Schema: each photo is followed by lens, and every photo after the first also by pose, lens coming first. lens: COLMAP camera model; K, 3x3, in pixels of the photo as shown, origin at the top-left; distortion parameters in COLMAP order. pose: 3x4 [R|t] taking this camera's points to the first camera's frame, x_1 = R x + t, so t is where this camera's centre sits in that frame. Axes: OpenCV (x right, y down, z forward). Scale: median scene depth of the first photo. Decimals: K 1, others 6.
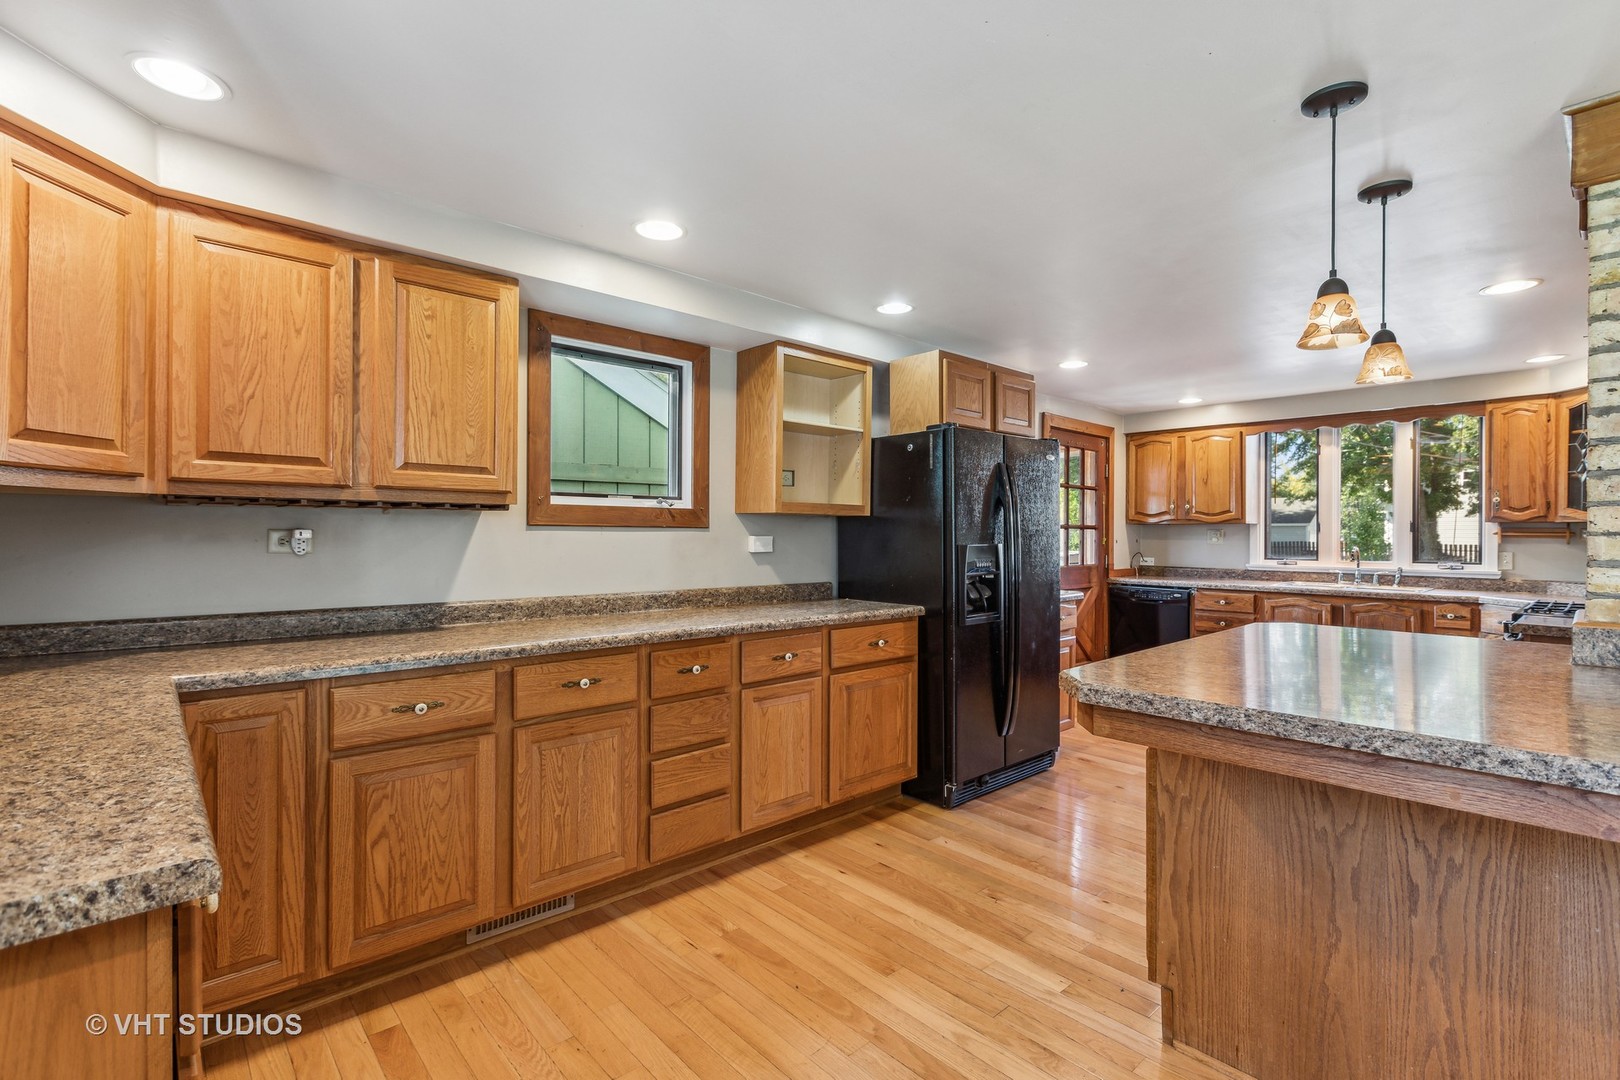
lens RADIAL K [[729.2, 0, 809.2], [0, 729.2, 534.6], [0, 0, 1]] dist [0.002640, -0.001740]
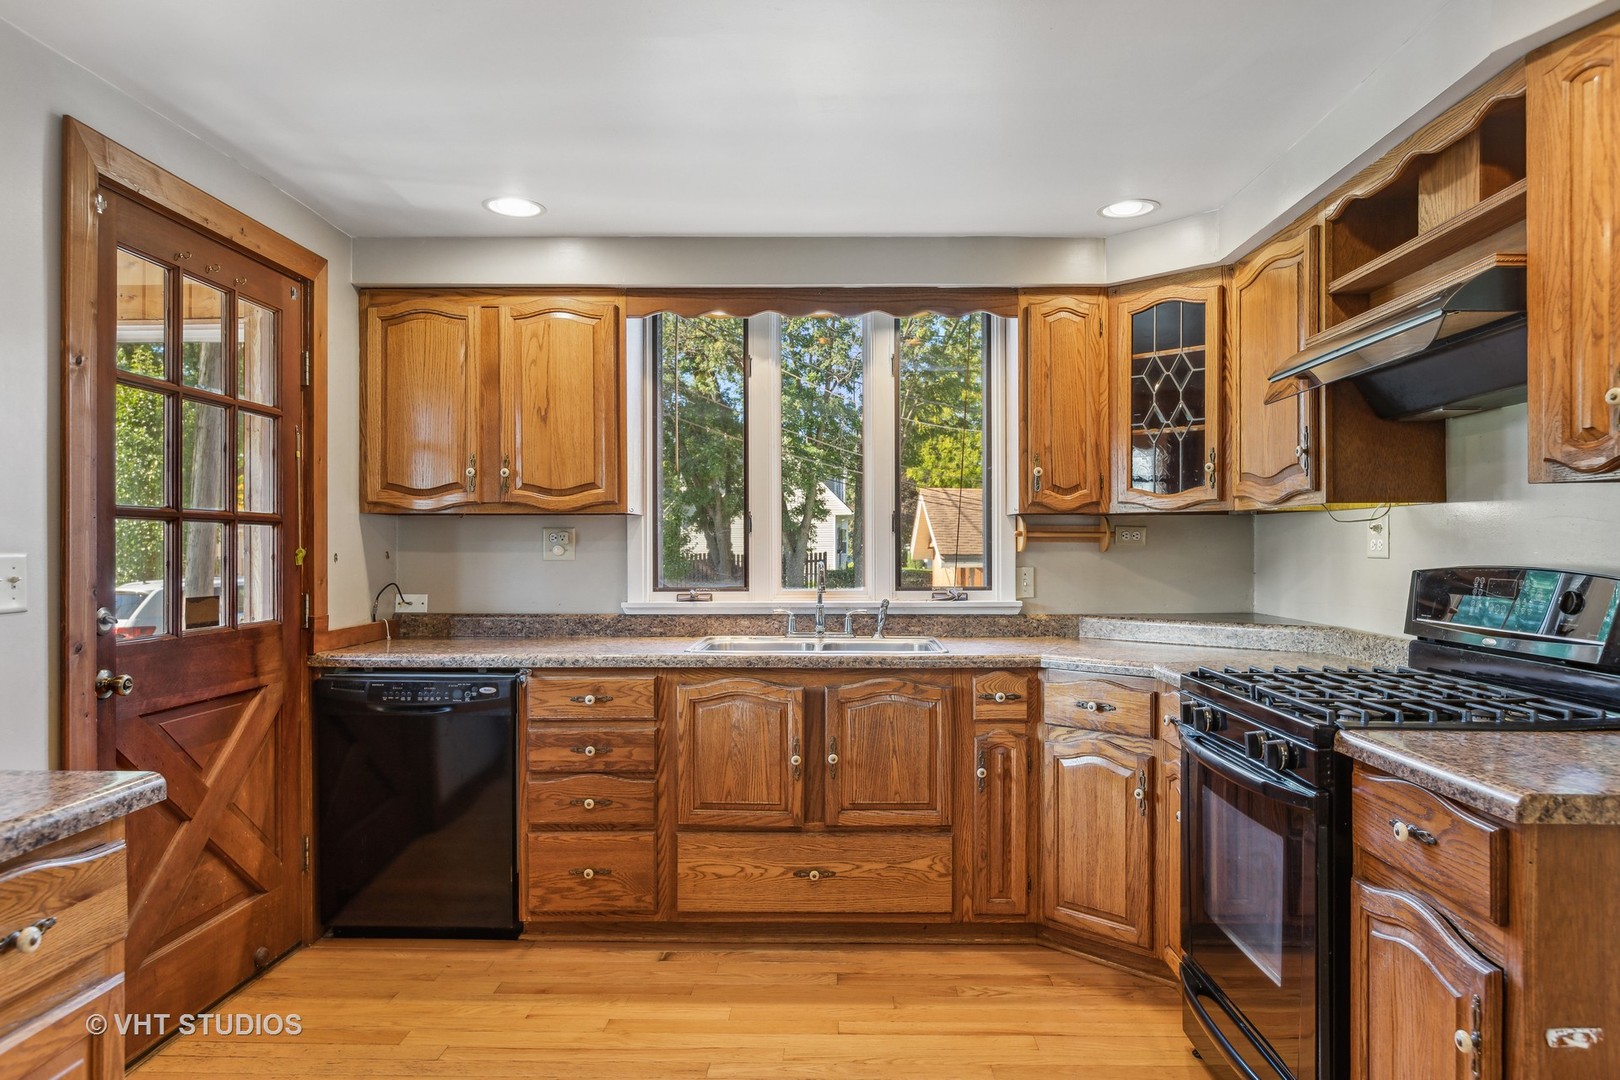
lens RADIAL K [[1031.2, 0, 809.1], [0, 1031.2, 542.9], [0, 0, 1]] dist [0.003125, 0.000867]
pose [[0.690876, -0.004043, 0.722962, 0.465096], [0.006401, 0.999979, -0.000525, 0.008431], [-0.722945, 0.004991, 0.690887, 1.025763]]
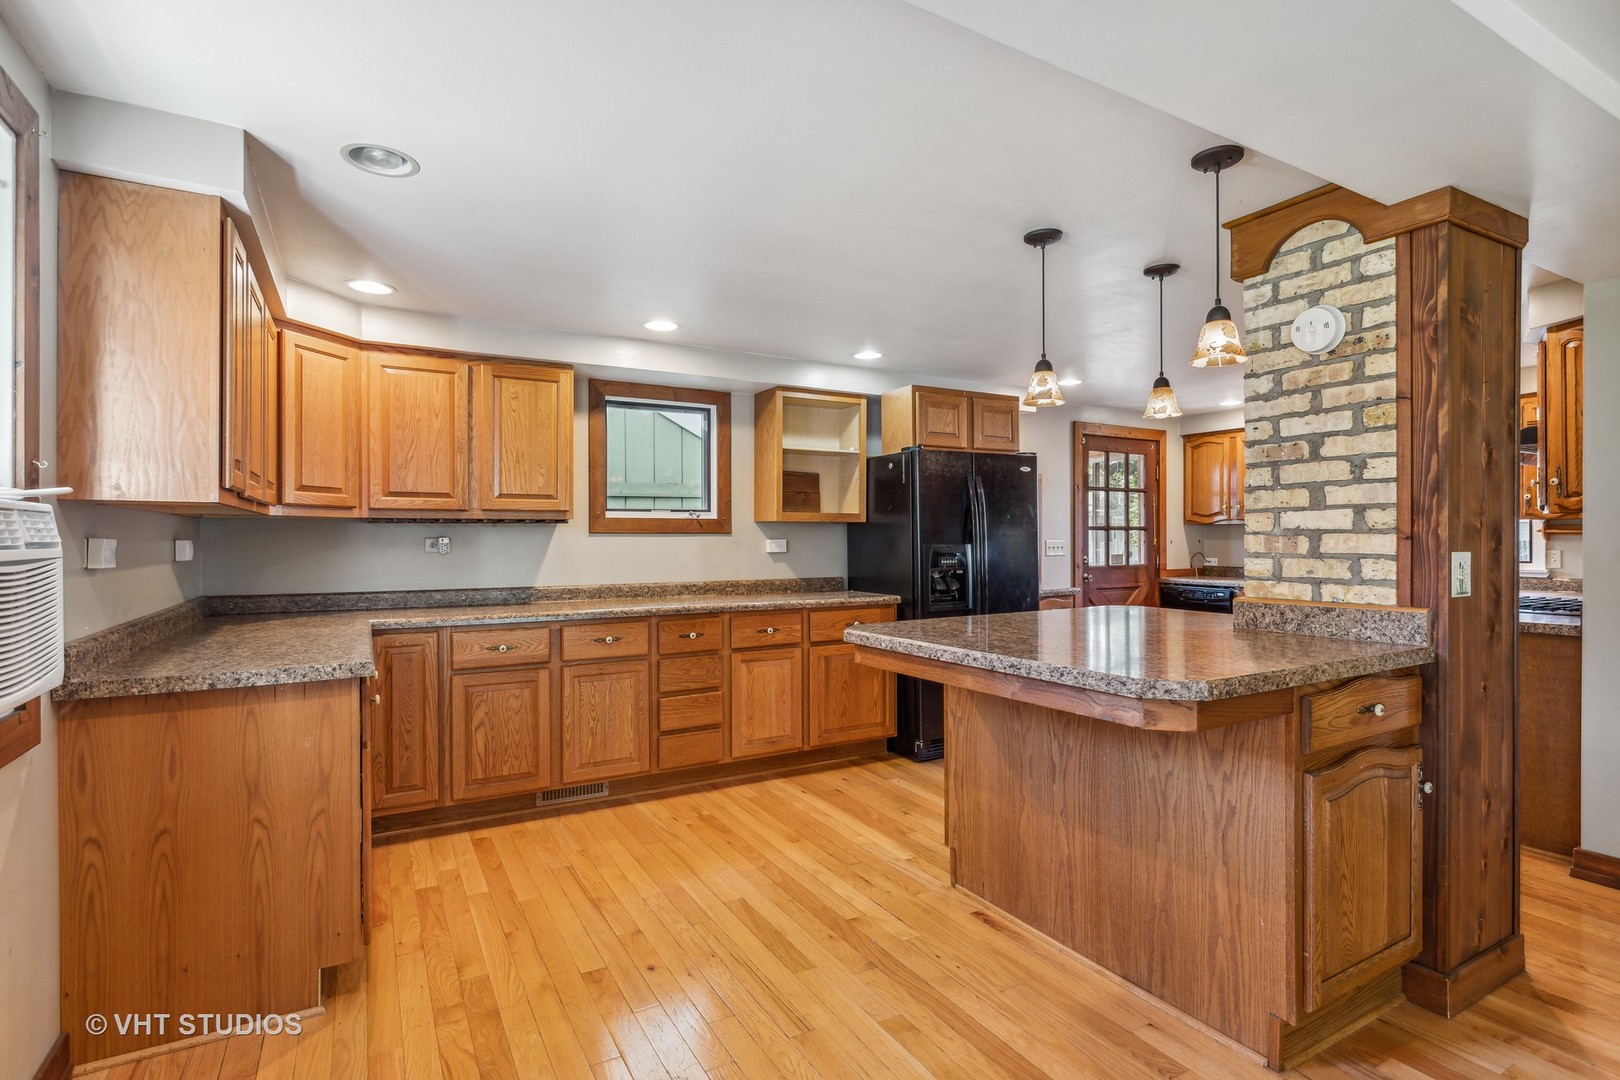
lens RADIAL K [[791.8, 0, 810.0], [0, 791.8, 537.3], [0, 0, 1]] dist [-0.001687, 0.000253]
pose [[0.973575, -0.008486, -0.228208, 0.426056], [0.008278, 0.999964, -0.001868, 0.001871], [0.228216, -0.000070, 0.973611, -0.439967]]
